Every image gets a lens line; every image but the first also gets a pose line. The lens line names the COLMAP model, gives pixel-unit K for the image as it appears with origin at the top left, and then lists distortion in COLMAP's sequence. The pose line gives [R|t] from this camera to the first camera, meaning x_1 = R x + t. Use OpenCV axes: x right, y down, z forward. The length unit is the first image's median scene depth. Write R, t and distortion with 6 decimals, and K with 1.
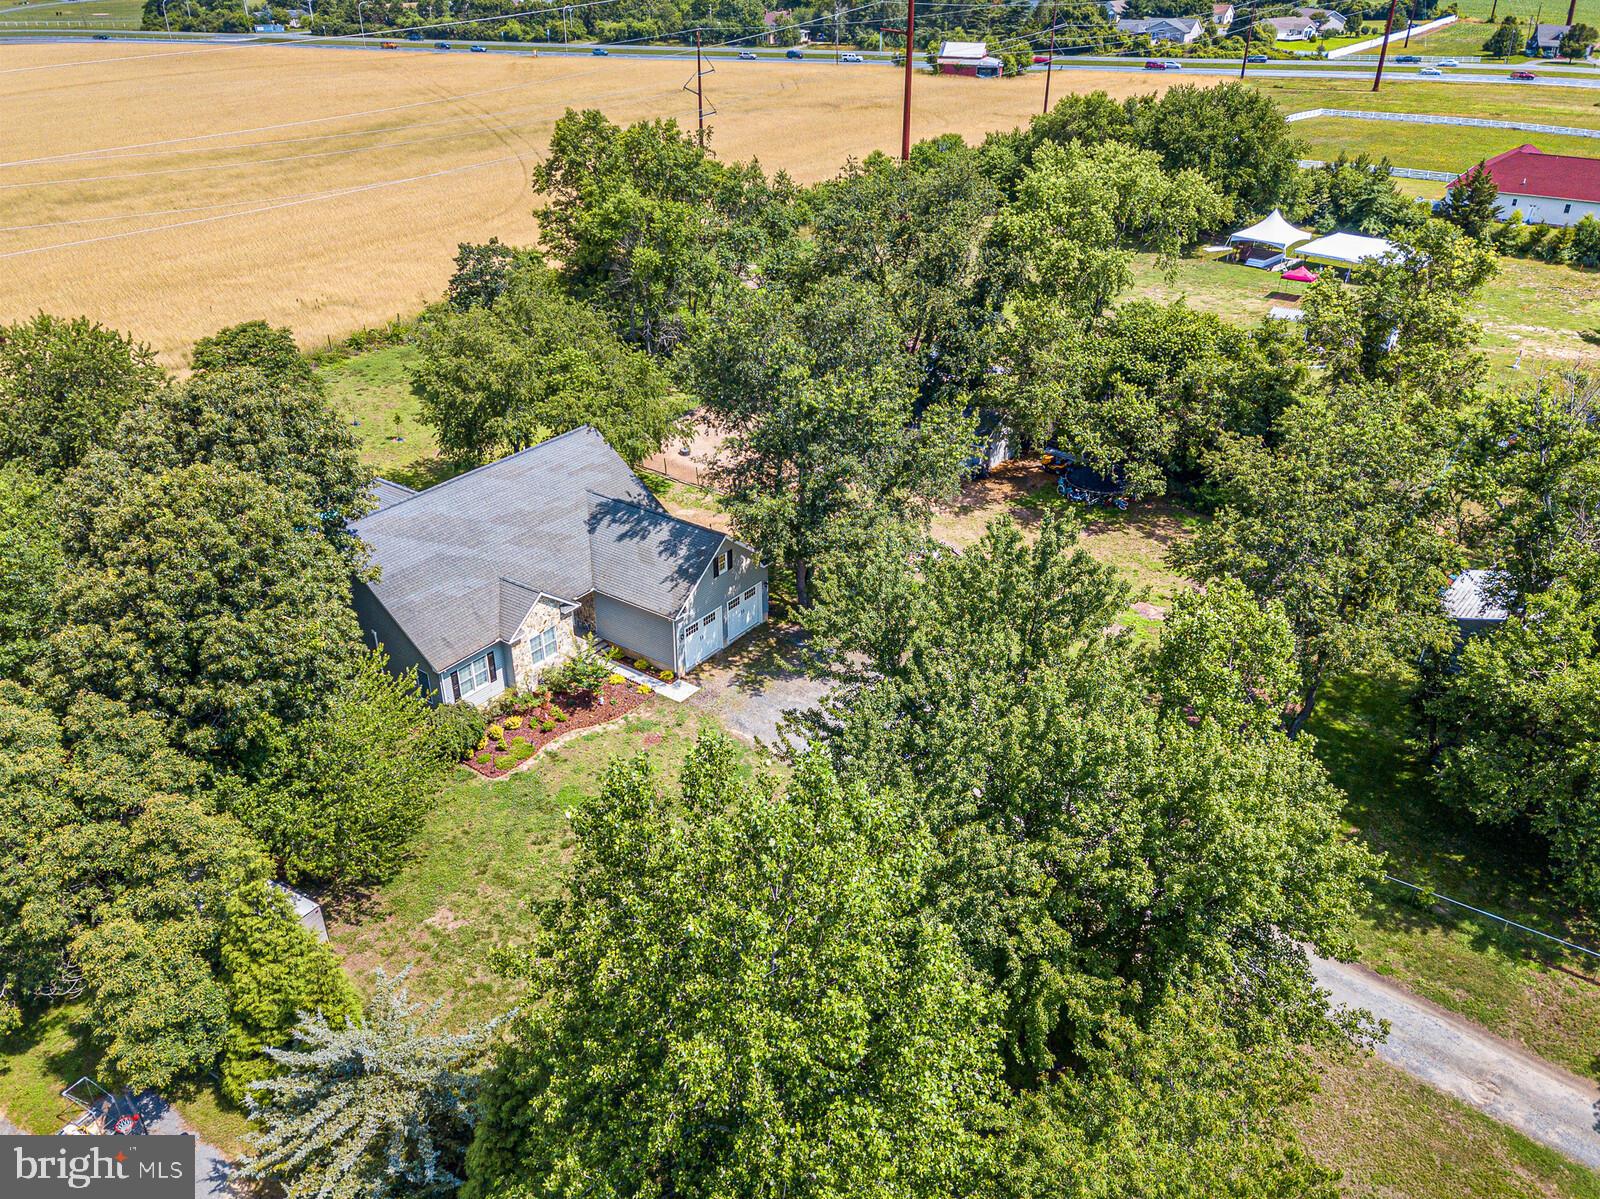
lens RADIAL K [[1203.8, 0, 802.5], [0, 1203.8, 599.0], [0, 0, 1]] dist [0.022938, 0.002706]
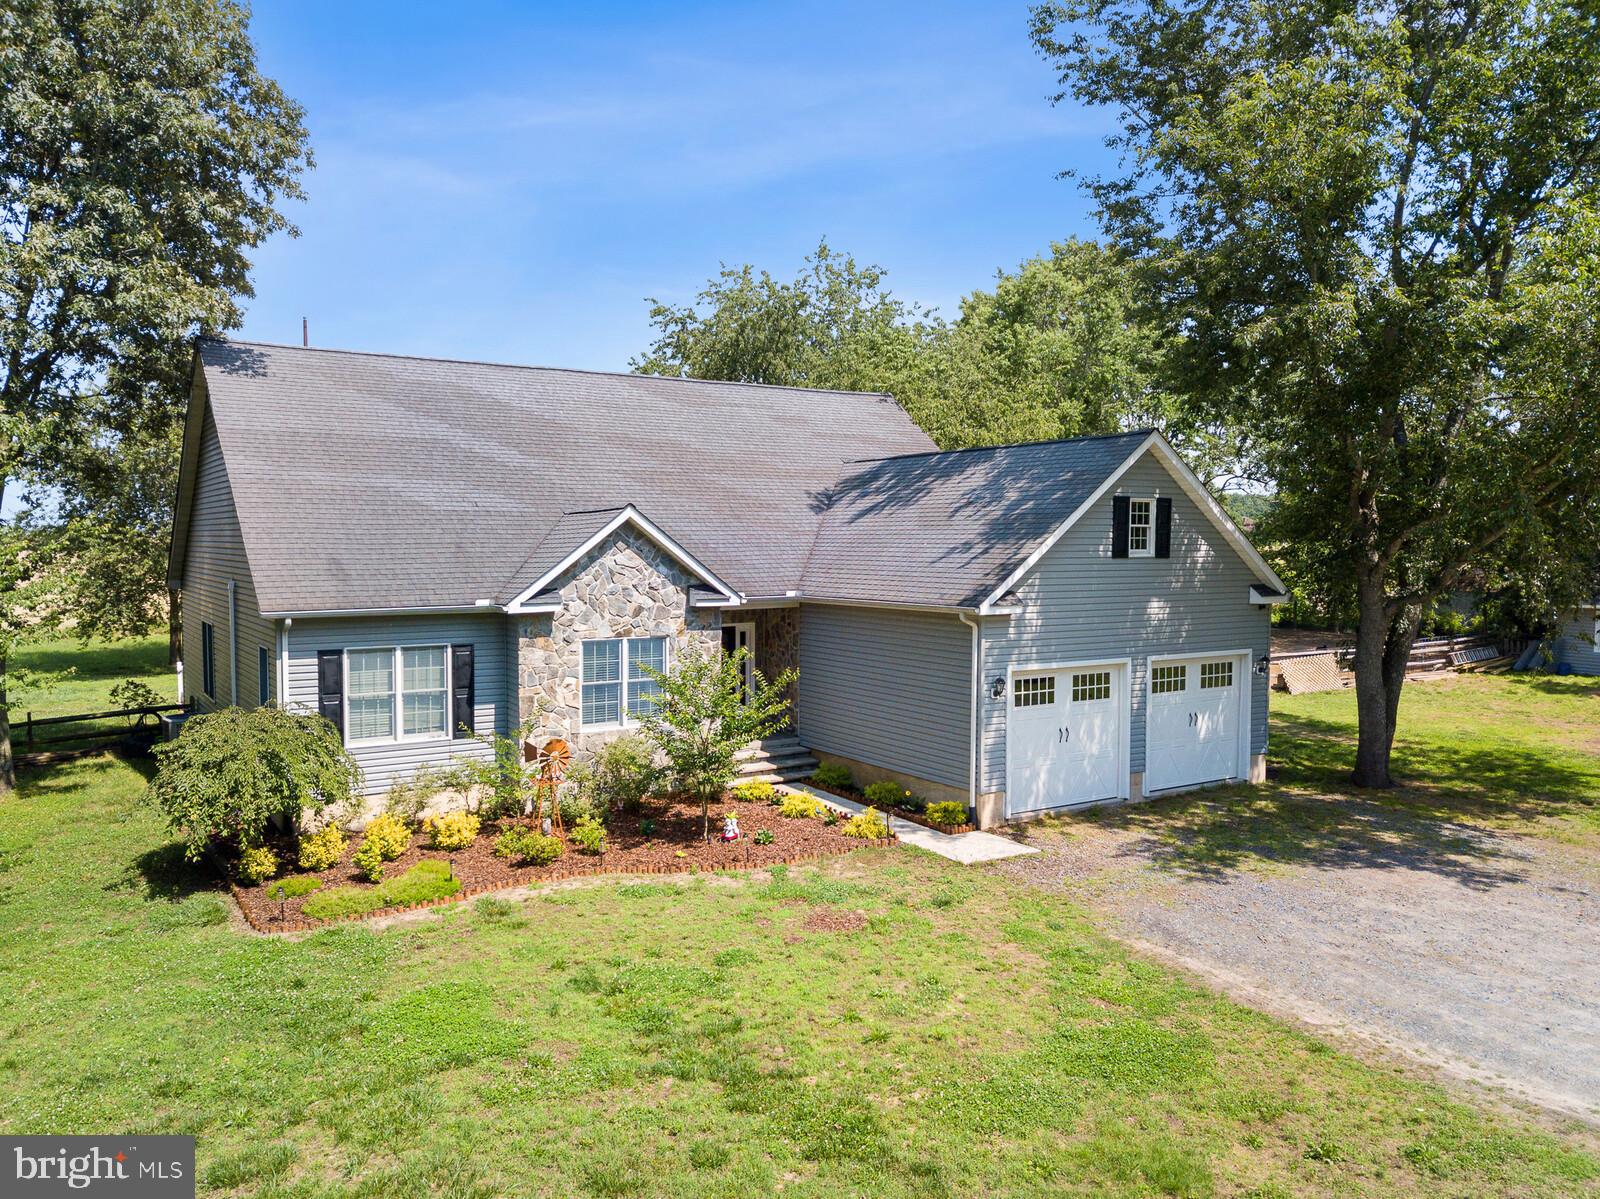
lens RADIAL K [[1203.8, 0, 794.8], [0, 1203.8, 606.8], [0, 0, 1]] dist [0.022938, 0.002706]
pose [[0.939554, 0.058813, -0.337313, -0.041734], [-0.195548, 0.900842, -0.387614, 0.151367], [0.281069, 0.430145, 0.857890, 0.687201]]
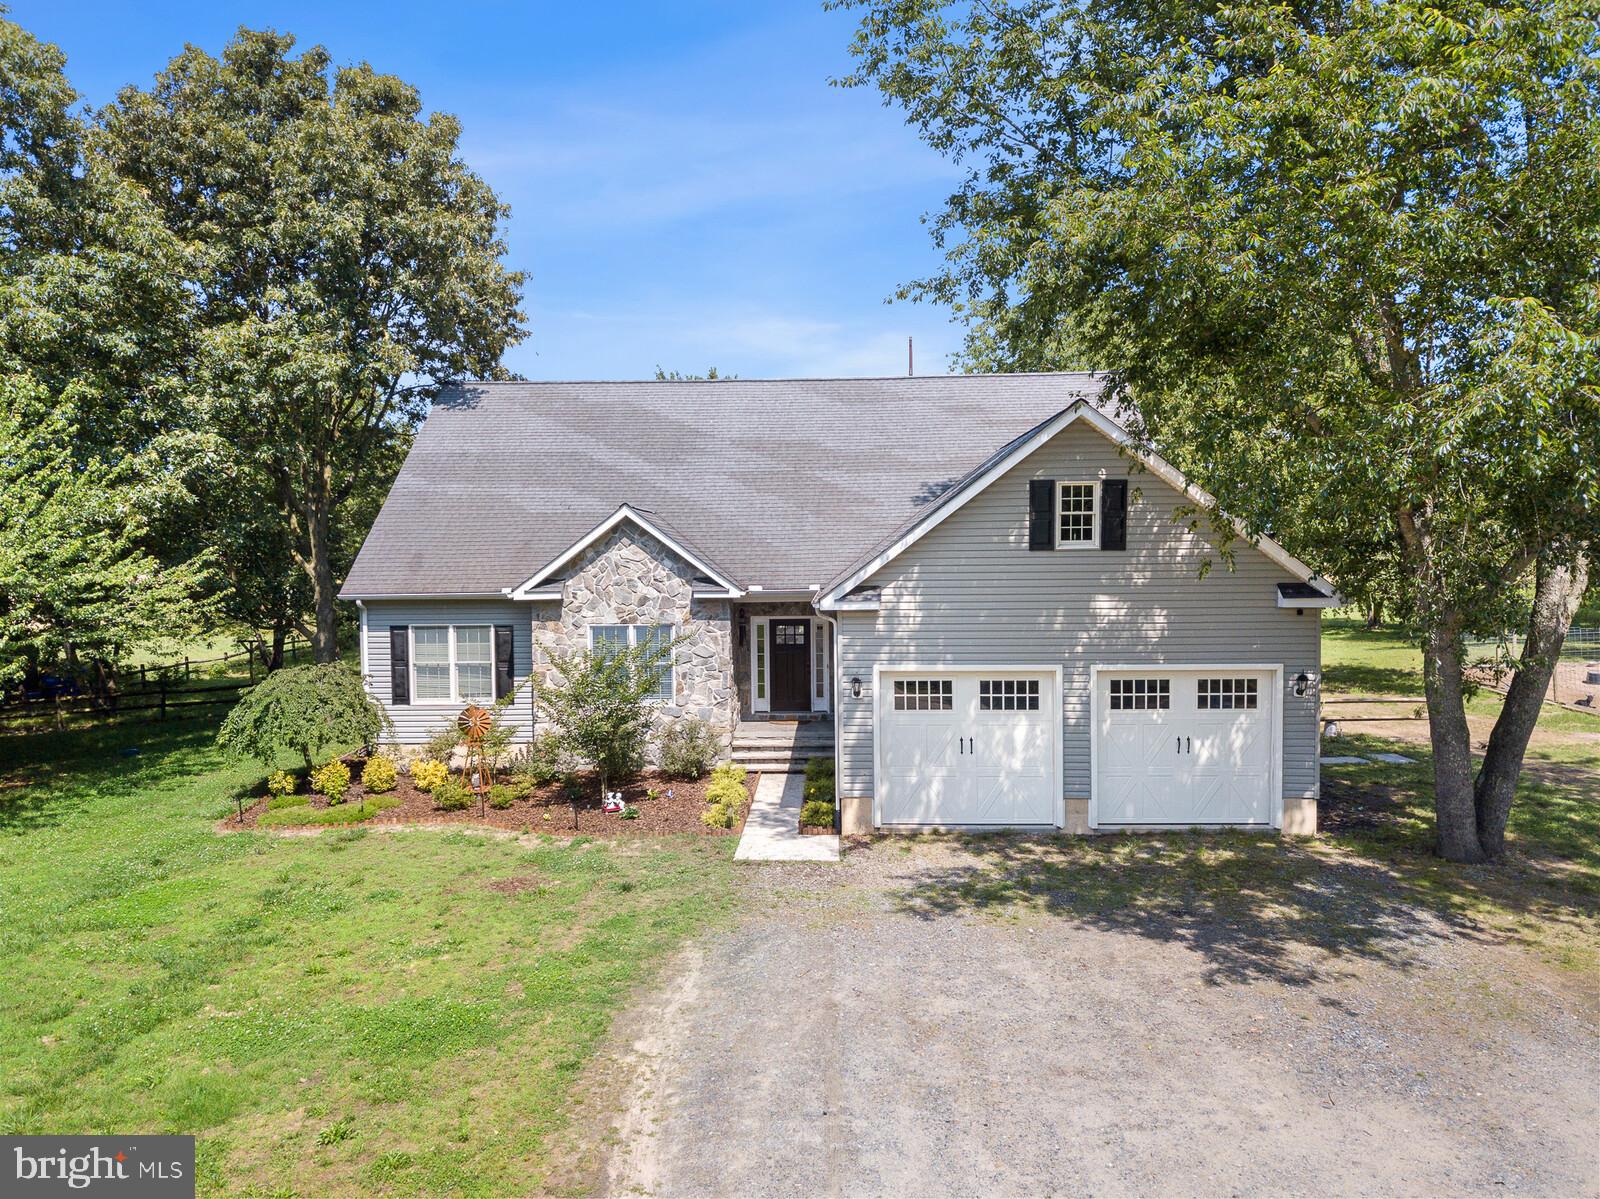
lens RADIAL K [[1203.8, 0, 801.2], [0, 1203.8, 591.9], [0, 0, 1]] dist [0.022938, 0.002706]
pose [[0.581826, 0.067630, -0.810497, 0.146134], [-0.399114, 0.892038, -0.212075, 0.081802], [0.708652, 0.446871, 0.546003, 0.804532]]
